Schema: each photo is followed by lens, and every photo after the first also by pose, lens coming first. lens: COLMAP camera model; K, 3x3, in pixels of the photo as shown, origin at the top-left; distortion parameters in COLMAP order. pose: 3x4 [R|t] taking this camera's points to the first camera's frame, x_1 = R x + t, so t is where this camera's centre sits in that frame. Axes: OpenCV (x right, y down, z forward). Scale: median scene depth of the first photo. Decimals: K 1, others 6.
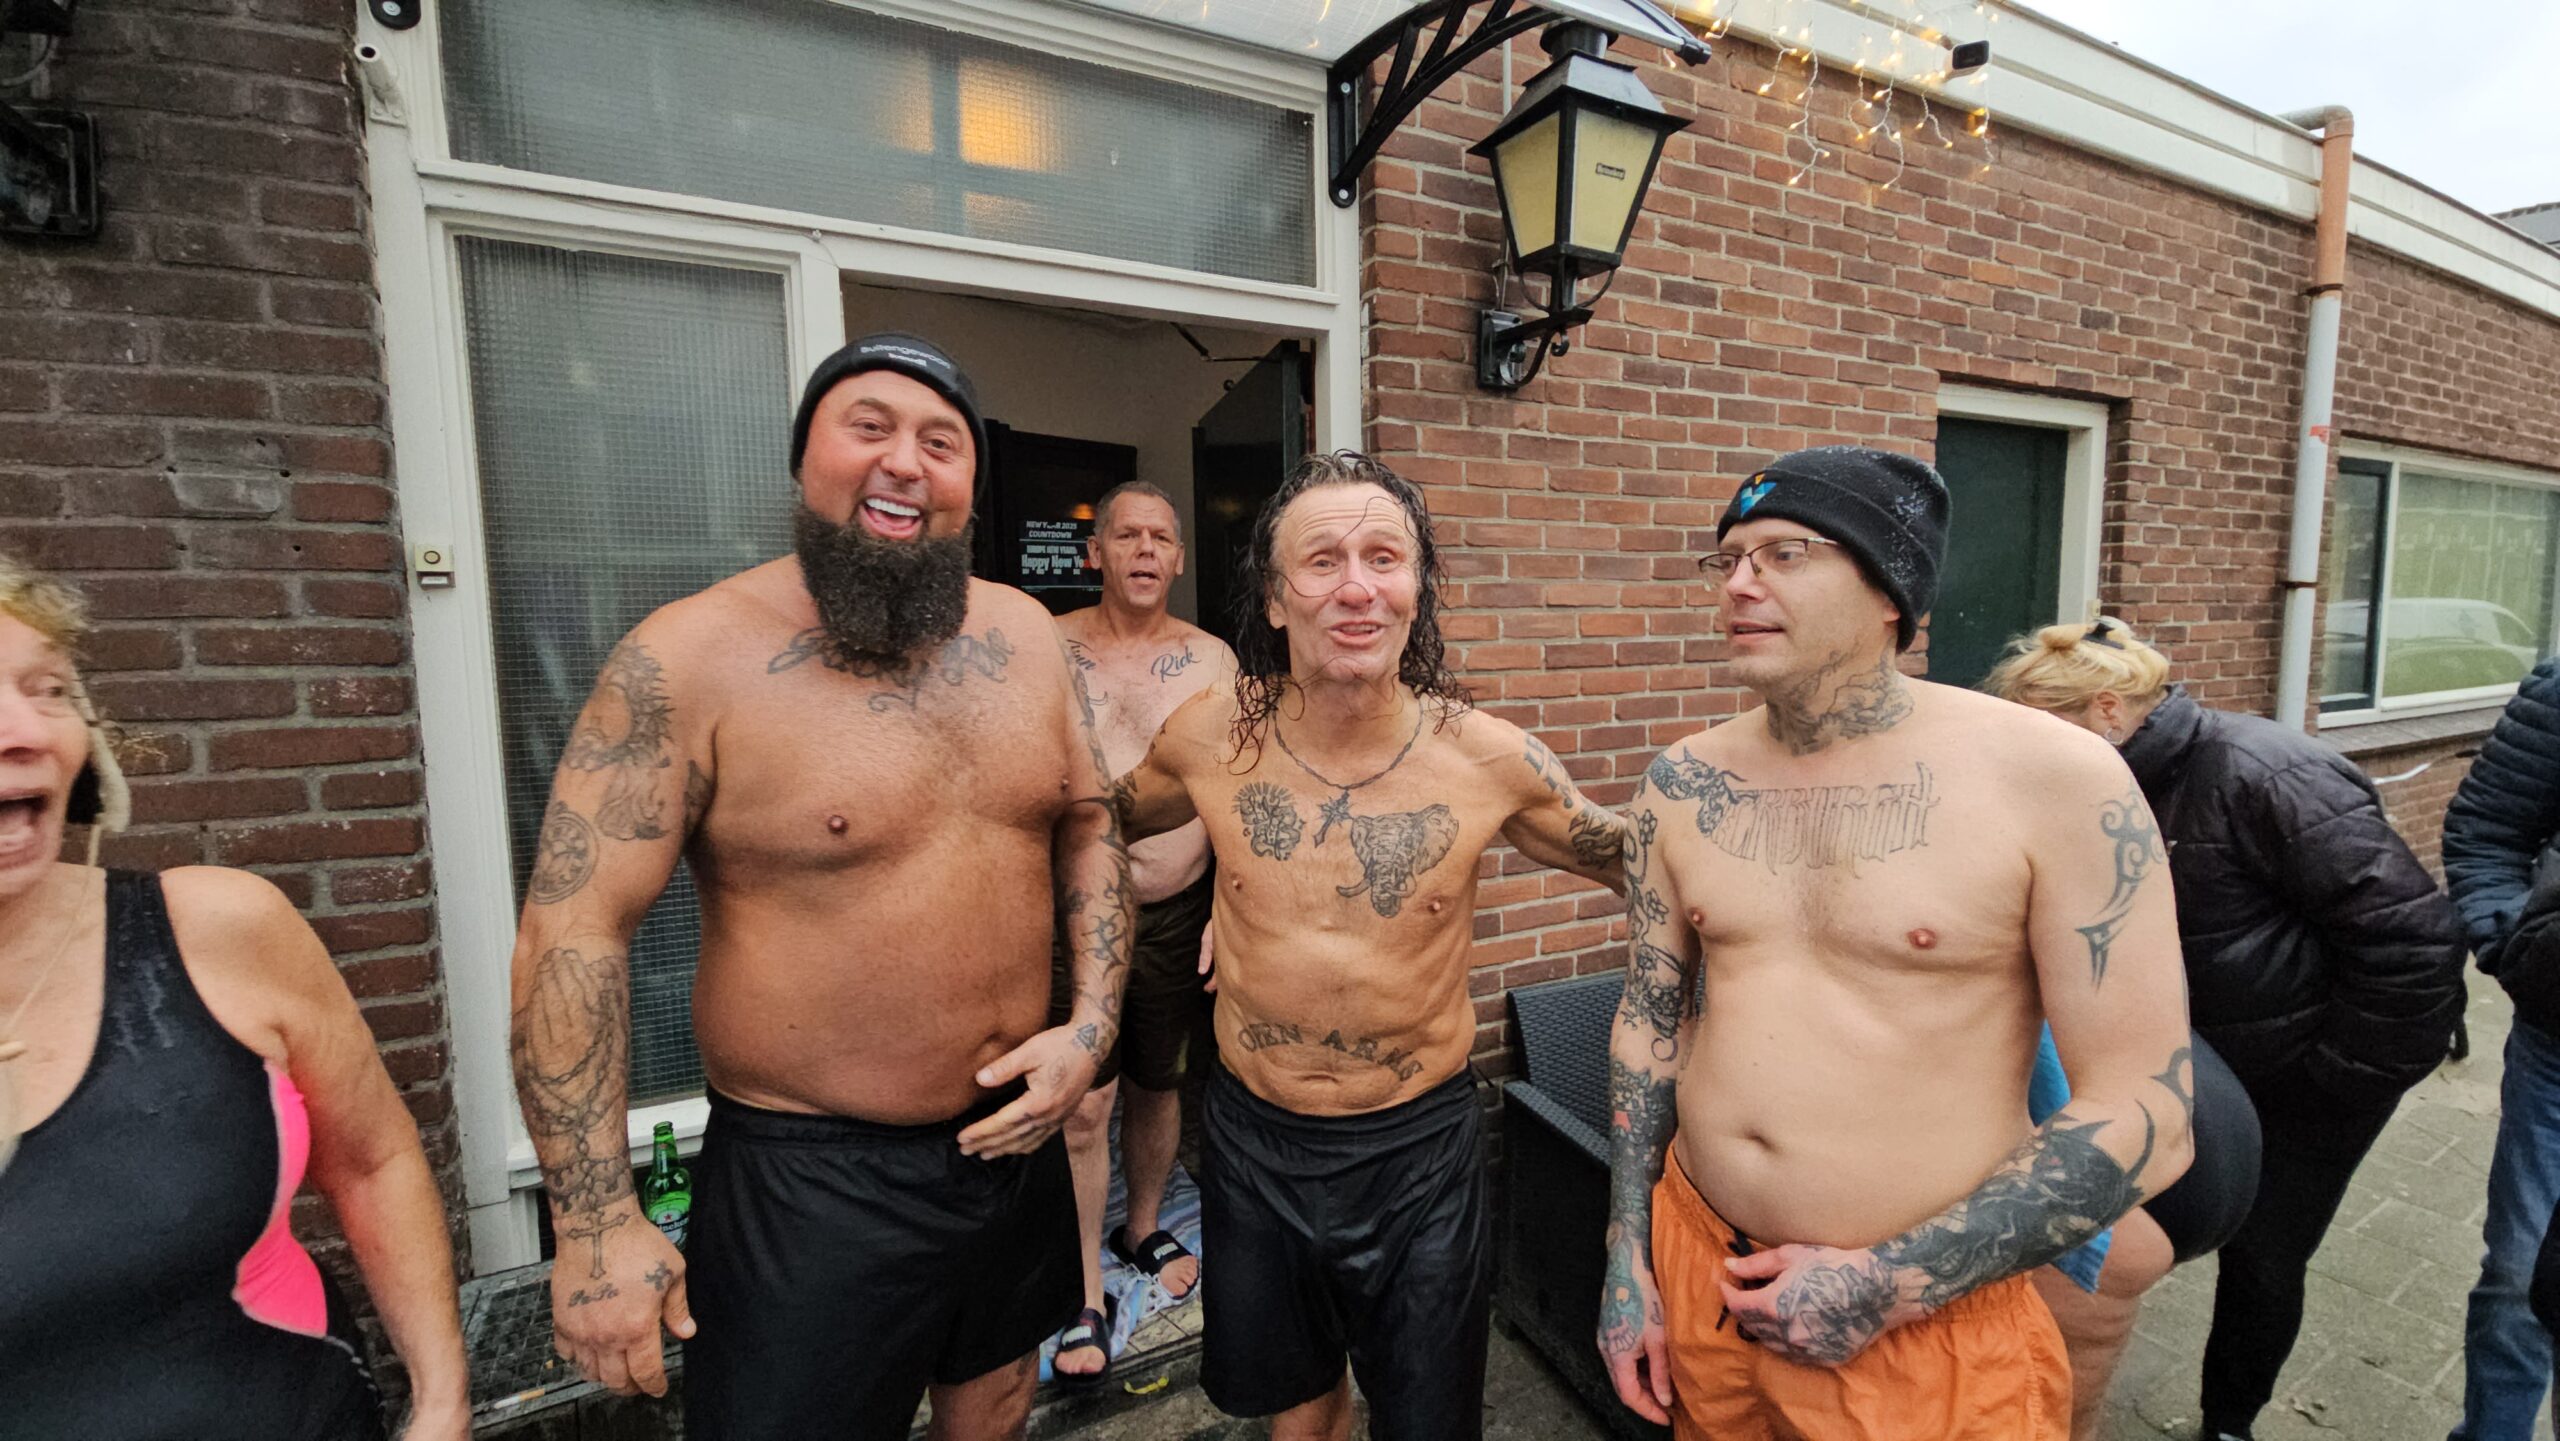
lens RADIAL K [[1062.1, 0, 1301.2], [0, 1062.1, 720.1], [0, 0, 1]] dist [0.000085, -0.000697]
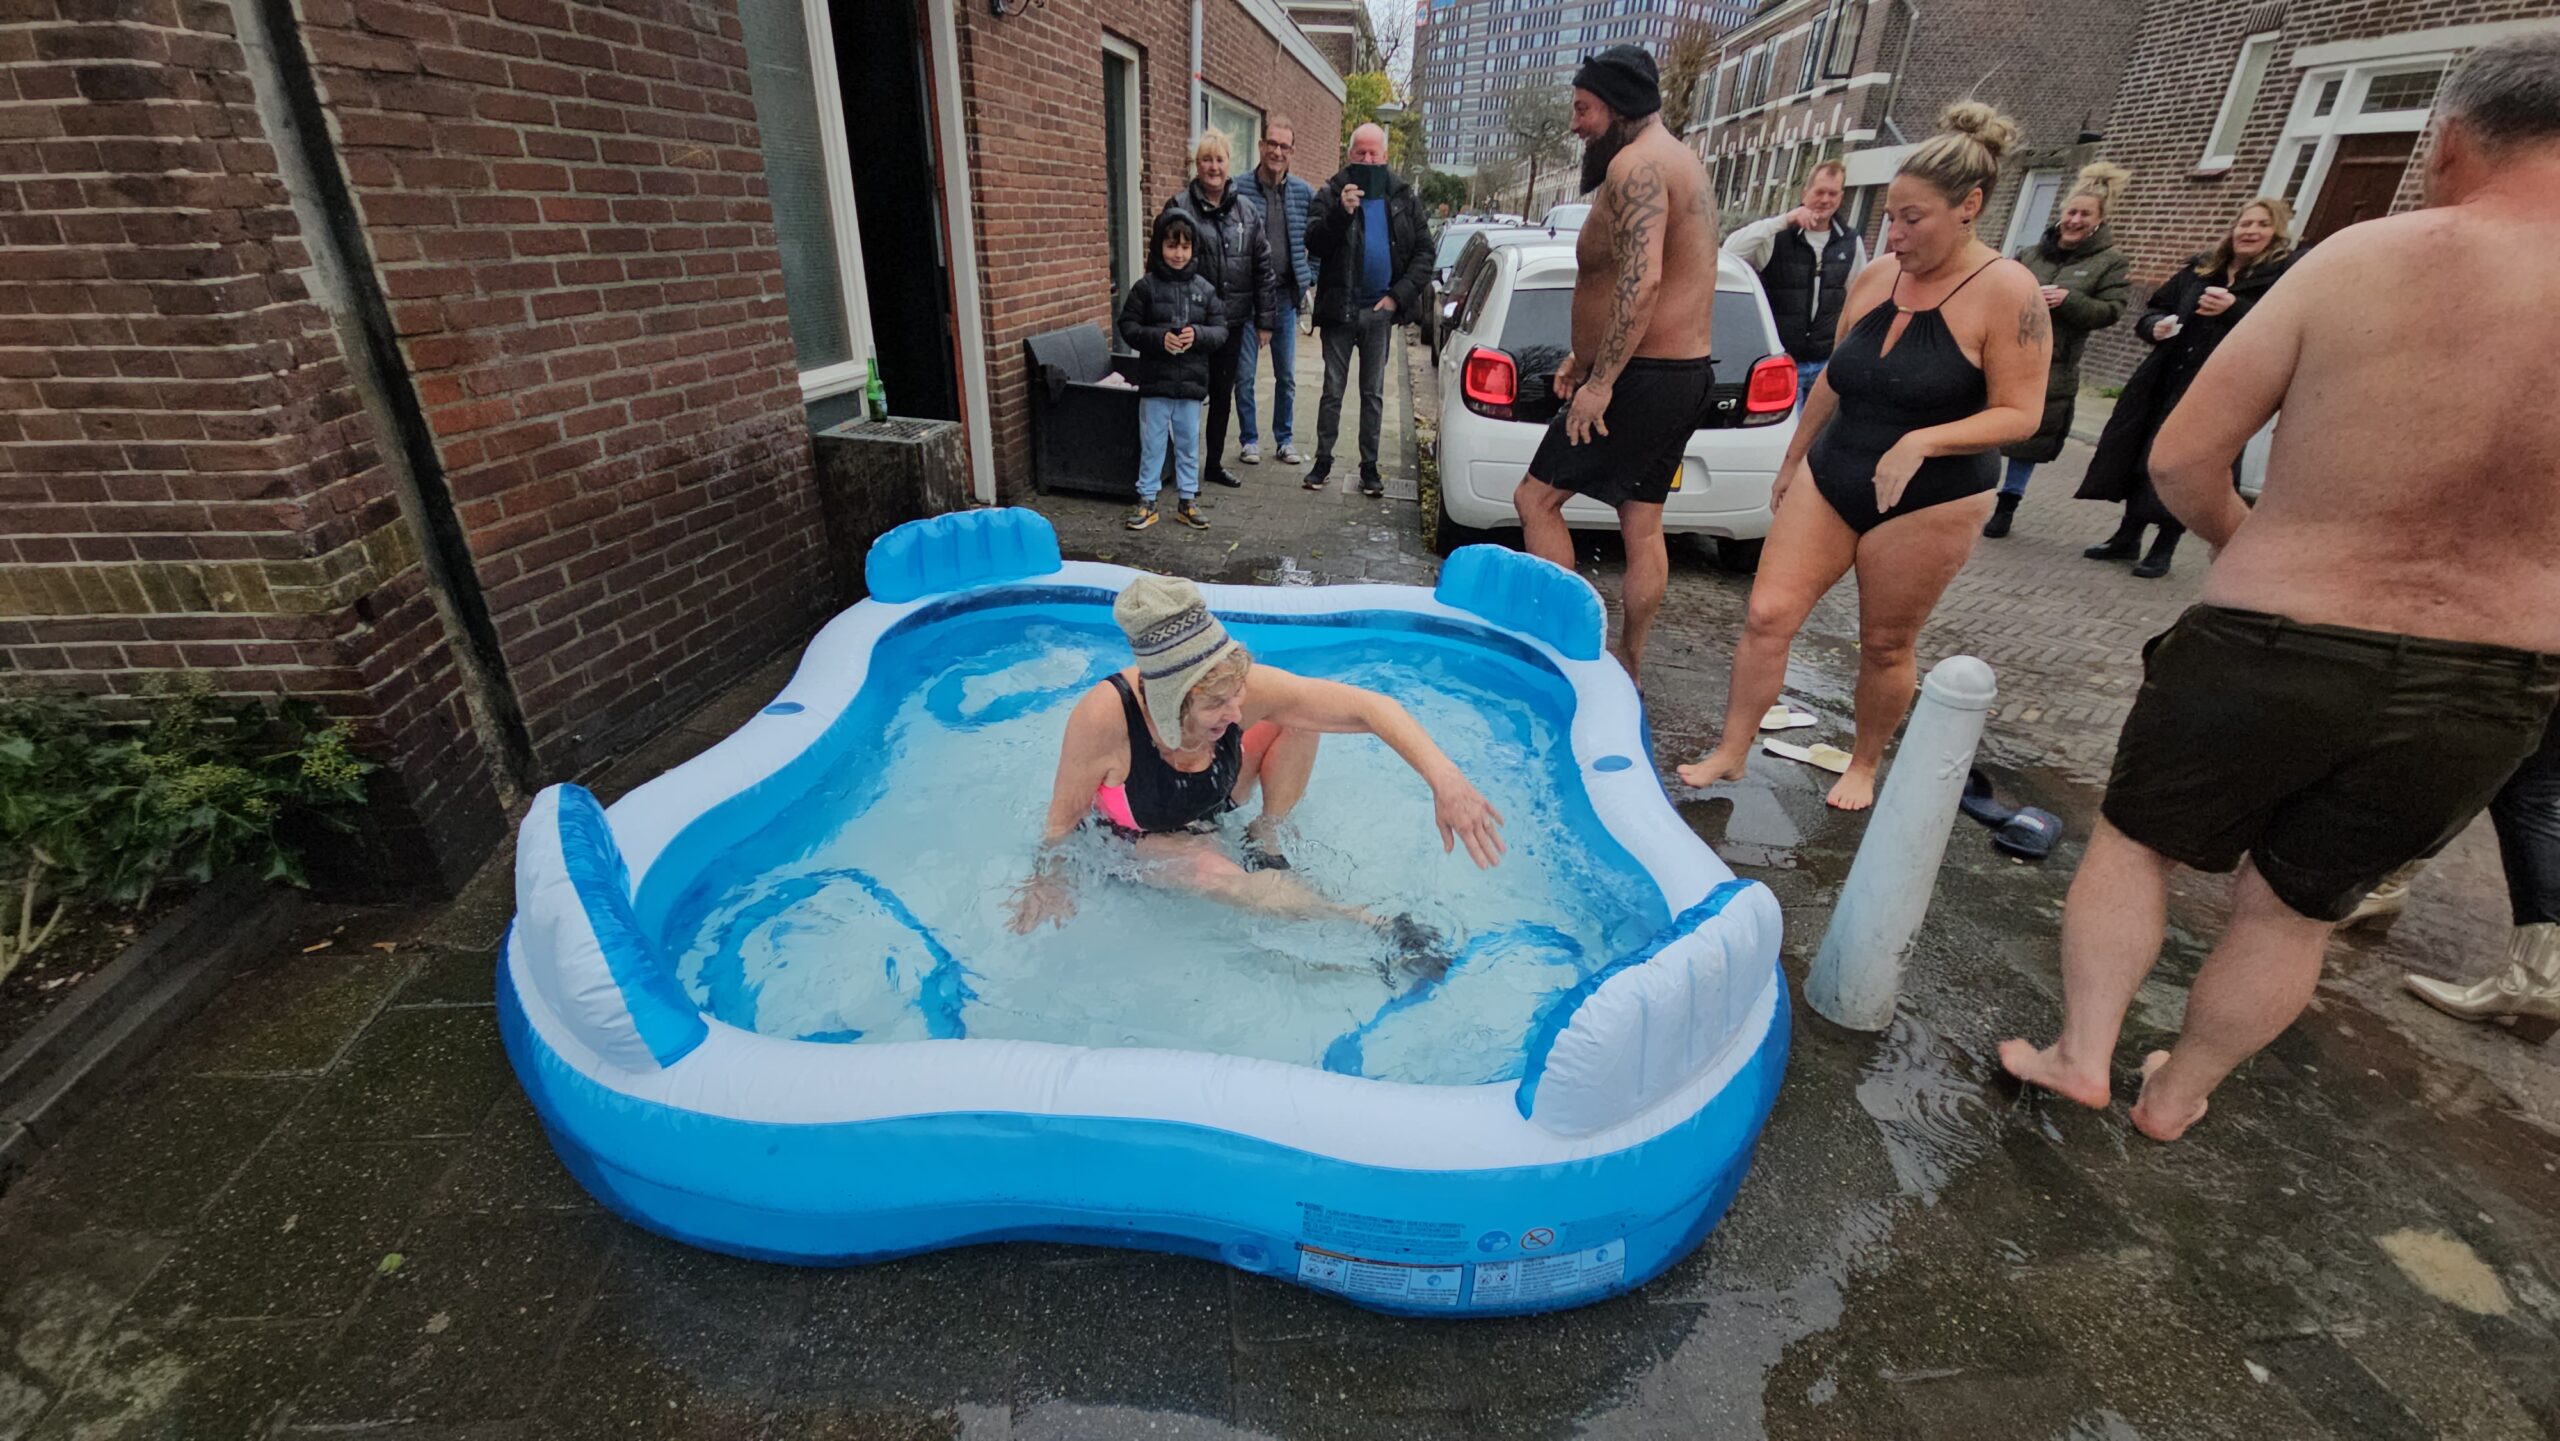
lens RADIAL K [[1028.5, 0, 1287.6], [0, 1028.5, 715.1], [0, 0, 1]] dist [0.000495, -0.000589]
pose [[0.574248, -0.329471, 0.749458, -1.461733], [0.027078, 0.922589, 0.384834, 0.188428], [-0.818233, -0.200696, 0.538716, -0.807179]]
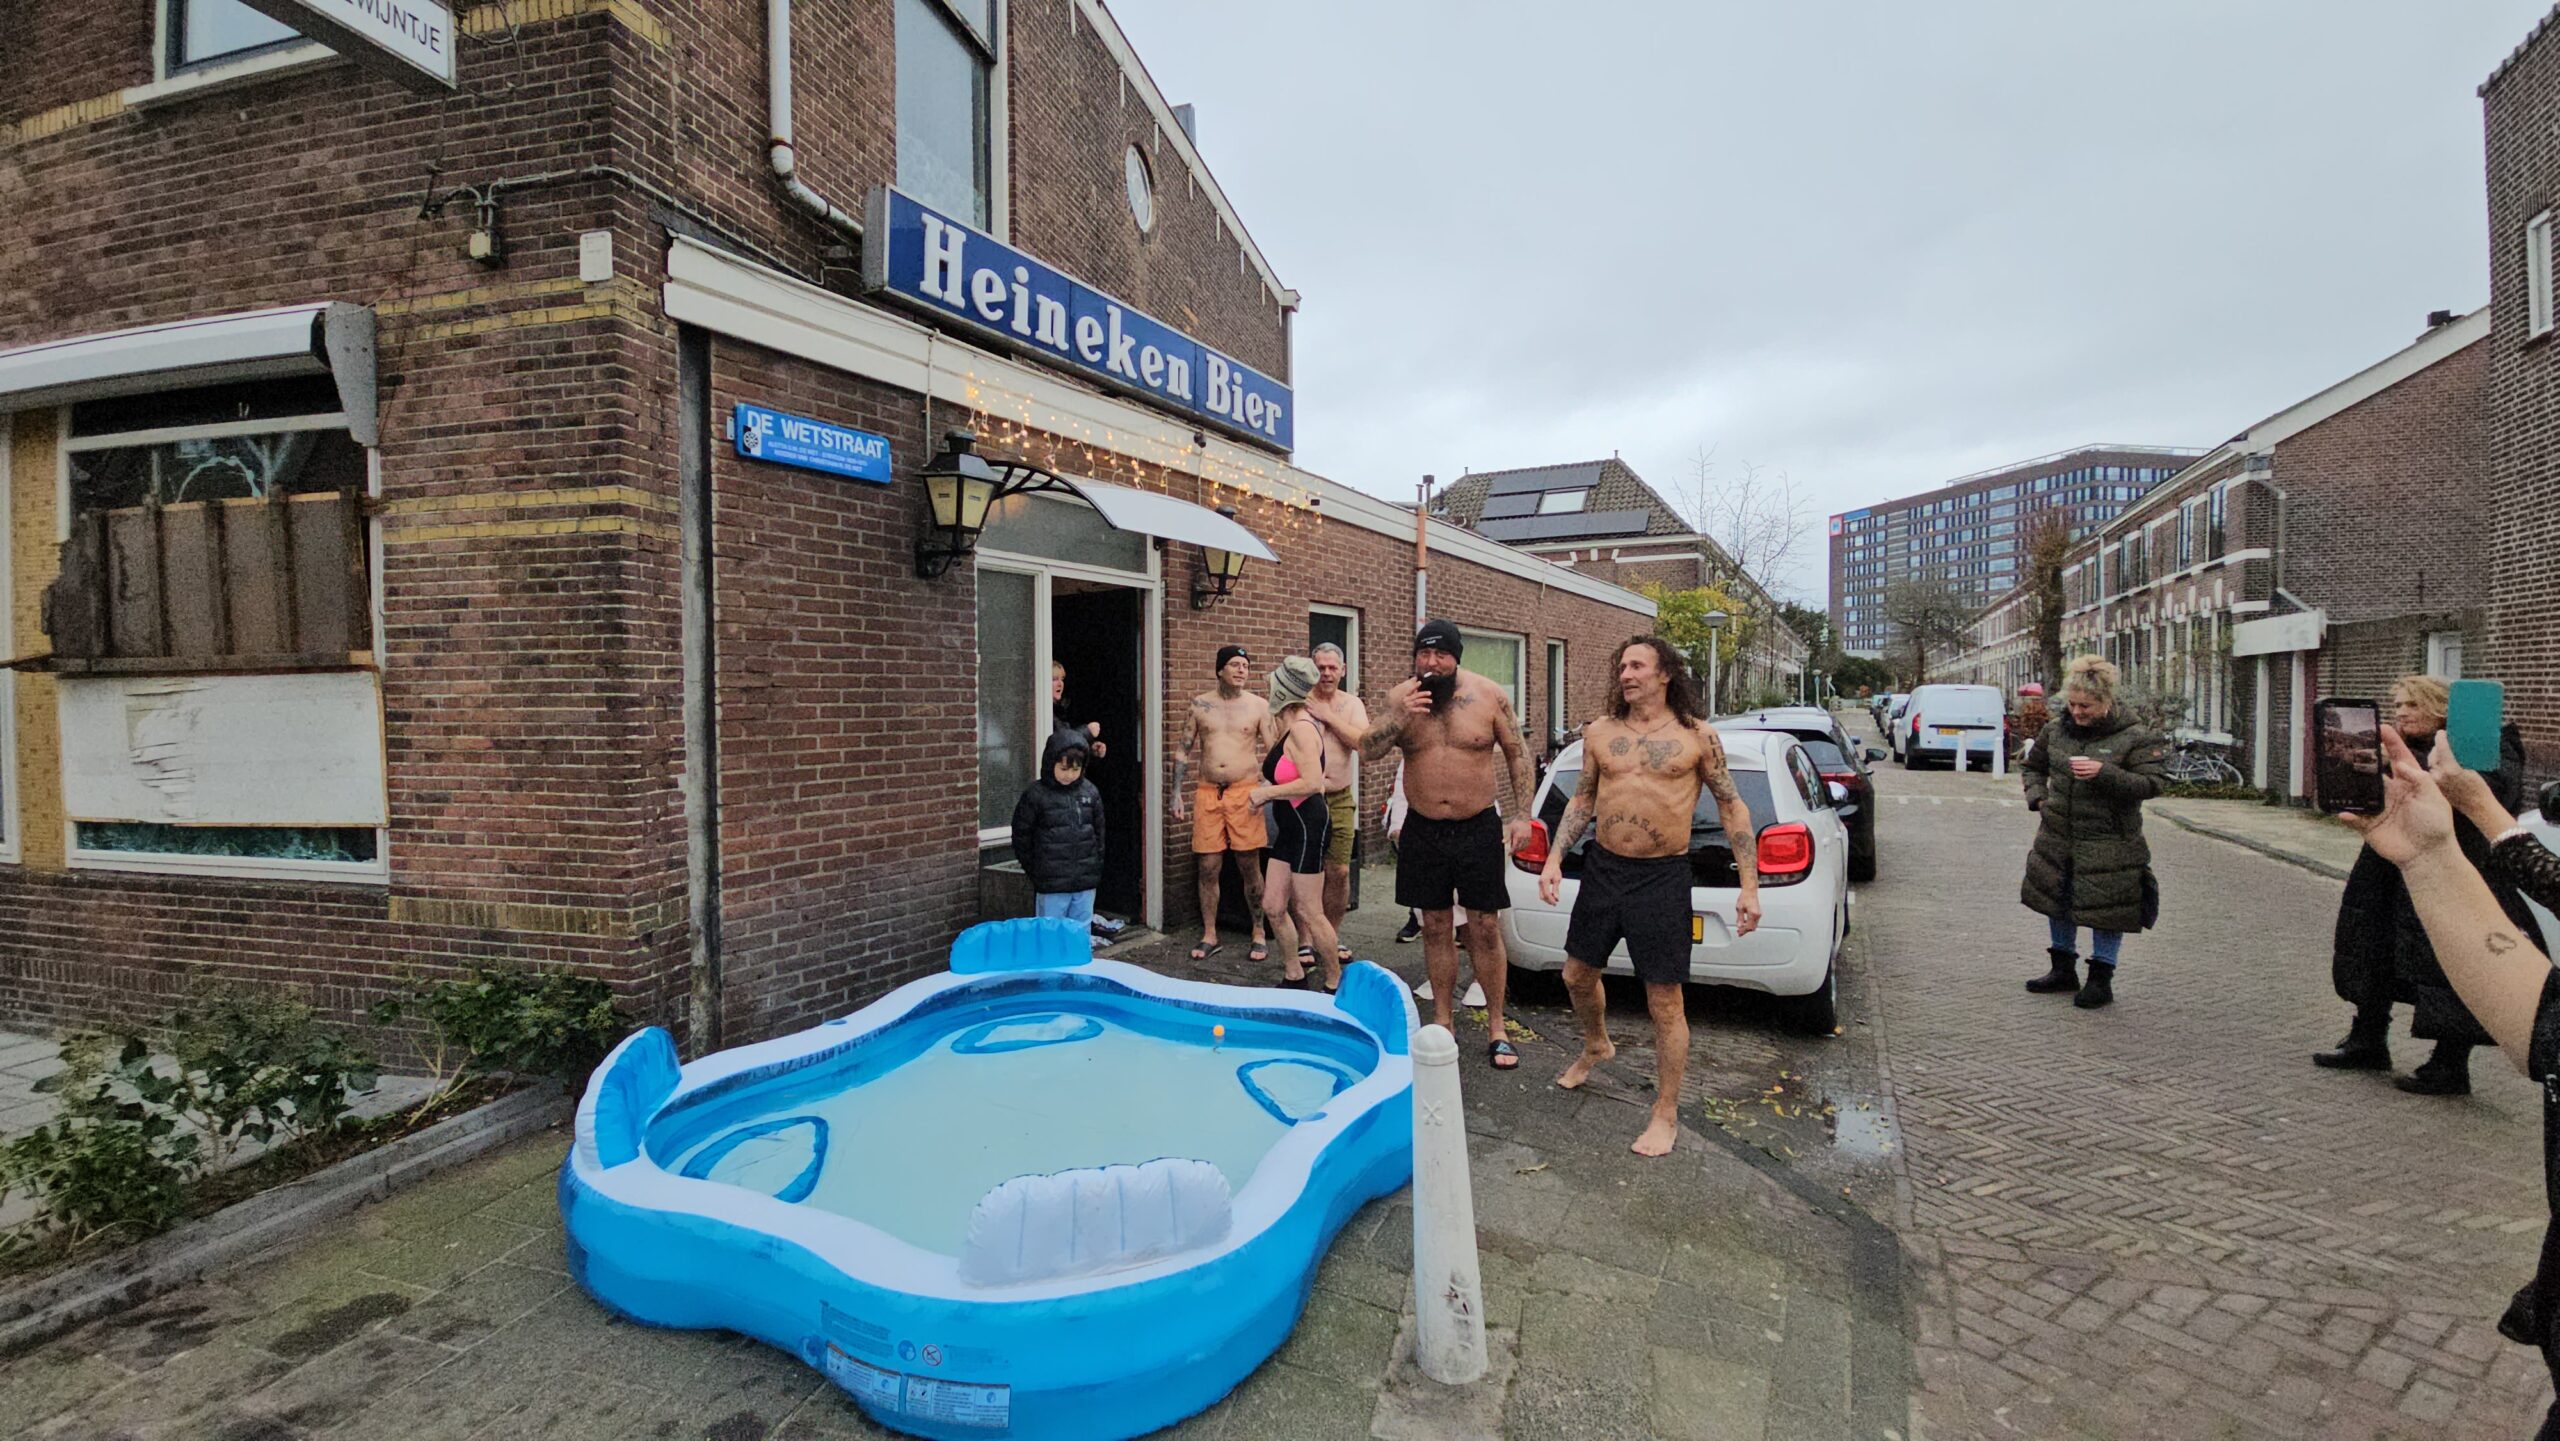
lens RADIAL K [[1030.9, 0, 1288.6], [0, 1030.9, 715.7], [0, 0, 1]] dist [0.001766, -0.000256]
pose [[0.842695, 0.000860, 0.538391, -1.247685], [0.039593, 0.997192, -0.063563, 0.206551], [-0.536934, 0.074881, 0.840294, -1.697537]]
